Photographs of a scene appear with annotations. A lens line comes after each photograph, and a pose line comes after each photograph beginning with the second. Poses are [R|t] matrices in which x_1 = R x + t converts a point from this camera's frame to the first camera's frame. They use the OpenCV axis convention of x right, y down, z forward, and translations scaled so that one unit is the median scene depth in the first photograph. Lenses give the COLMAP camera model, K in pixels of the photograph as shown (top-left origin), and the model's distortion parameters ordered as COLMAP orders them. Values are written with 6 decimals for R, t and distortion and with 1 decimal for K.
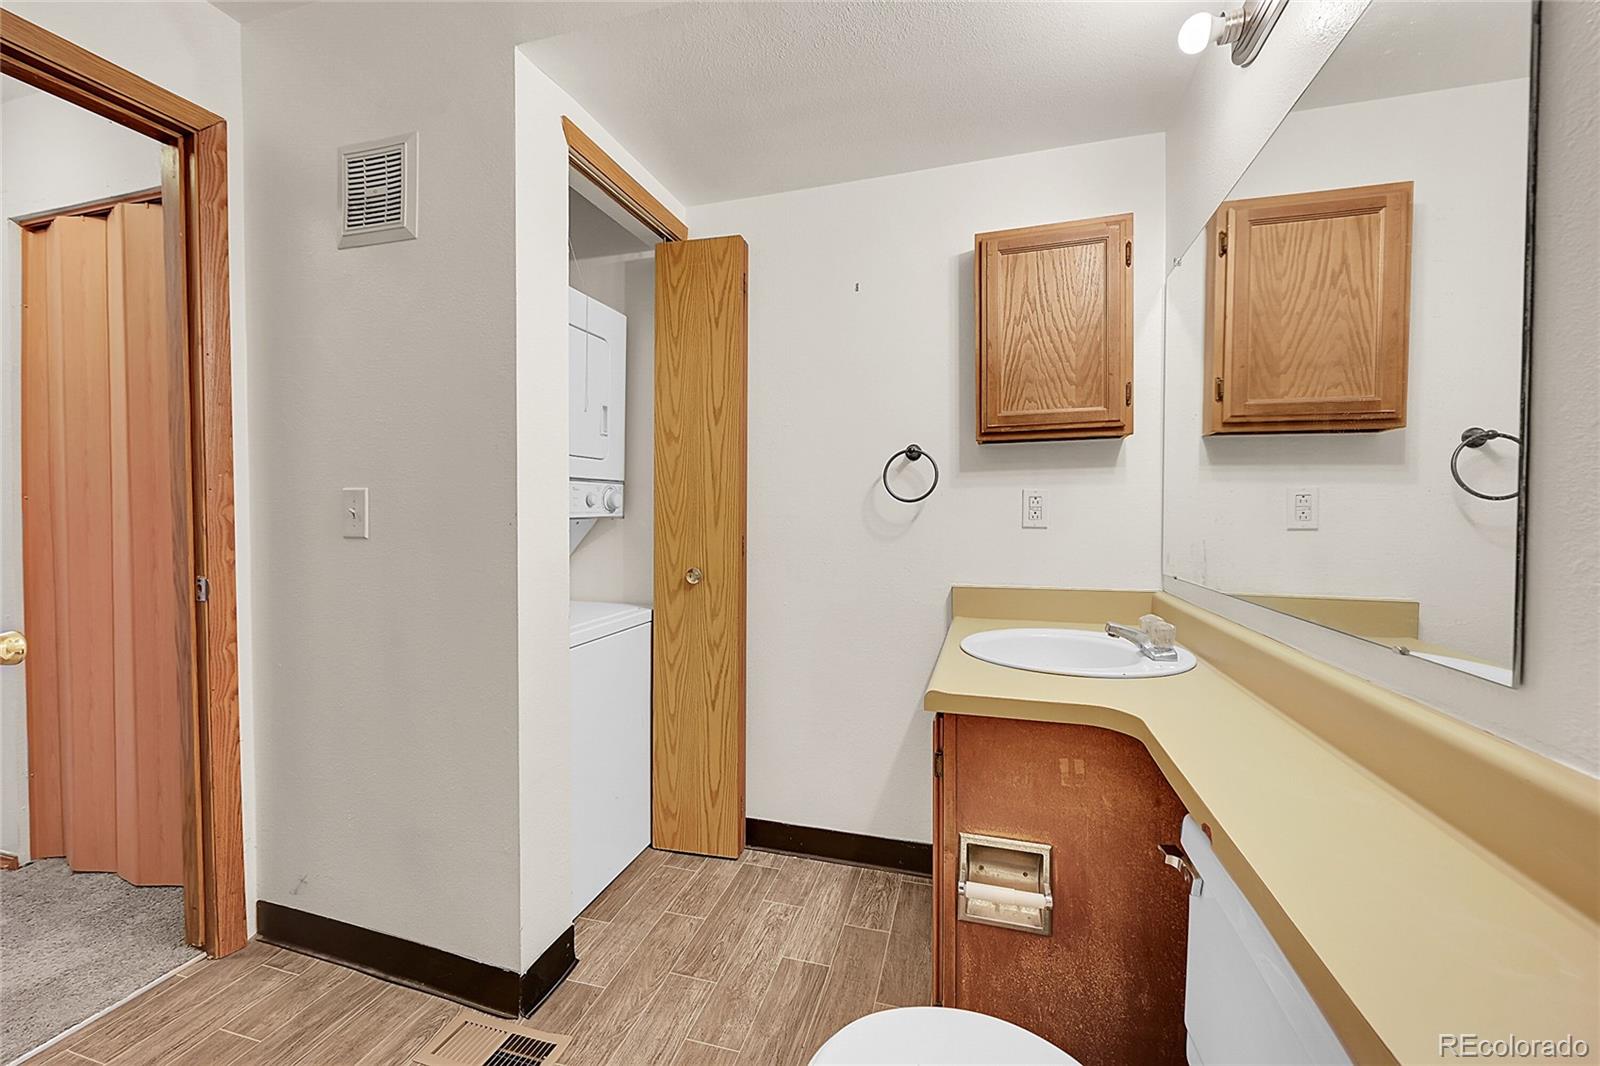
lens RADIAL K [[629.5, 0, 800.0], [0, 629.5, 530.4], [0, 0, 1]] dist [-0.002056, 0.000252]
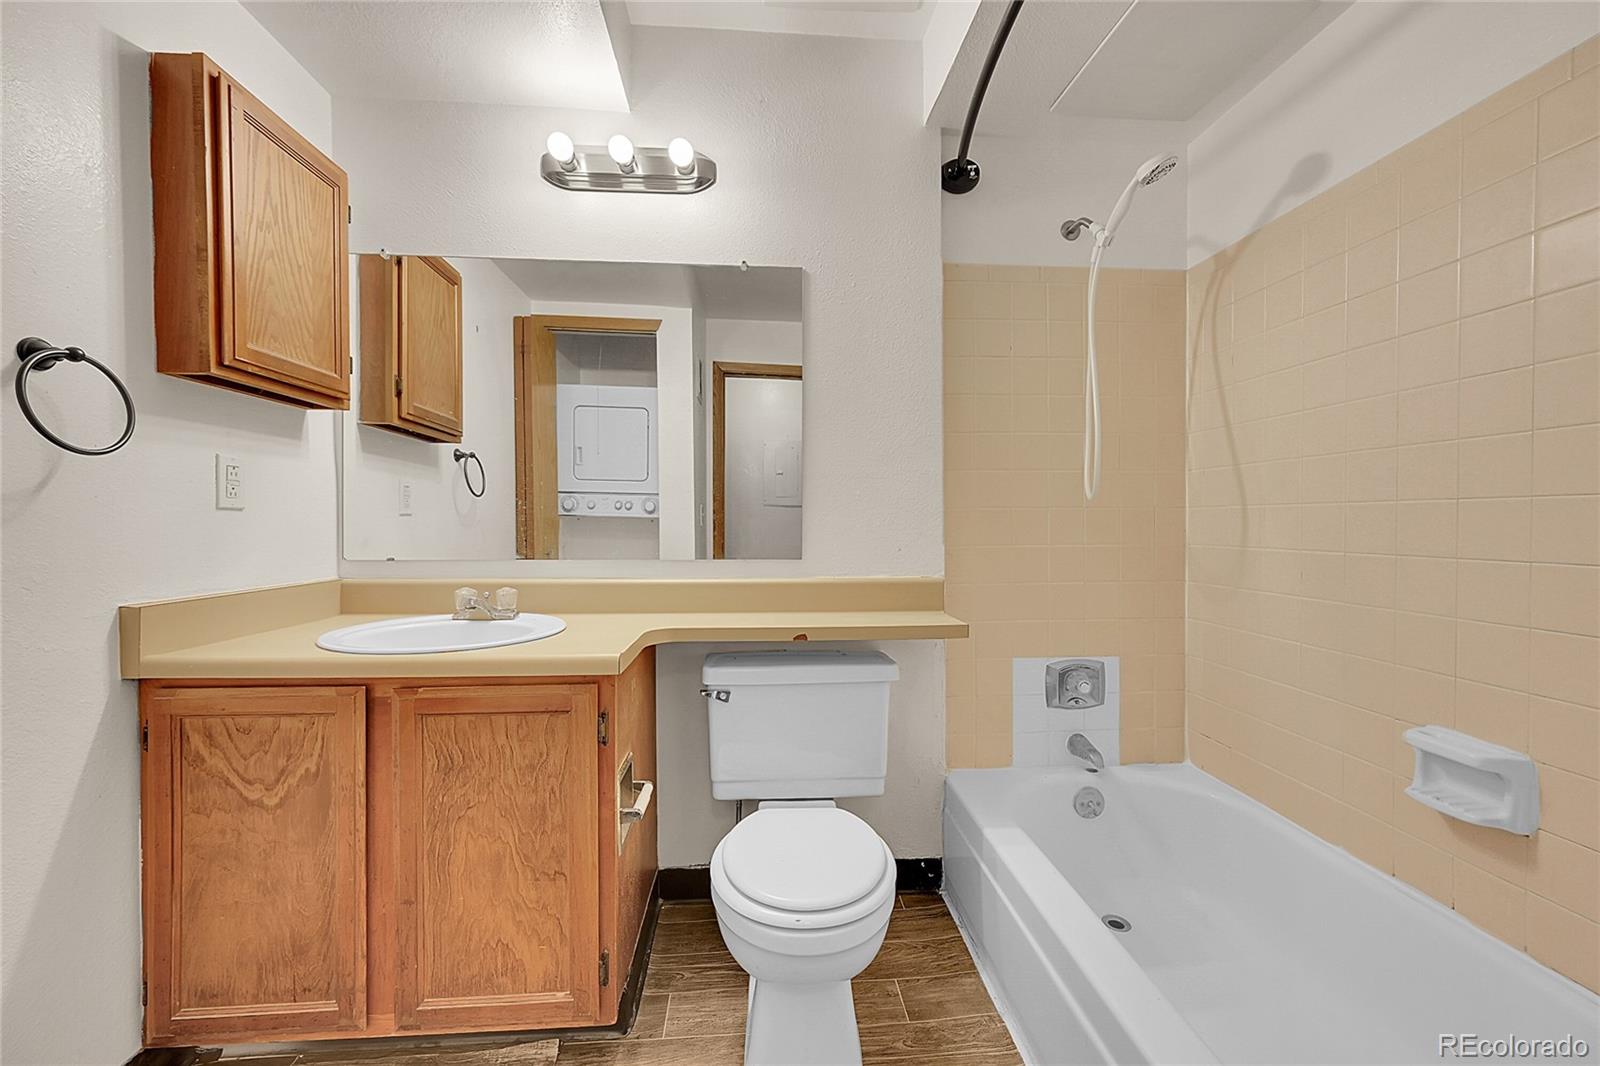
lens RADIAL K [[629.5, 0, 800.0], [0, 629.5, 530.4], [0, 0, 1]] dist [-0.002056, 0.000252]
pose [[-0.354943, -0.015149, 0.934765, -0.563788], [0.010500, 0.999741, 0.020189, 0.013459], [-0.934829, 0.016981, -0.354692, 0.679024]]
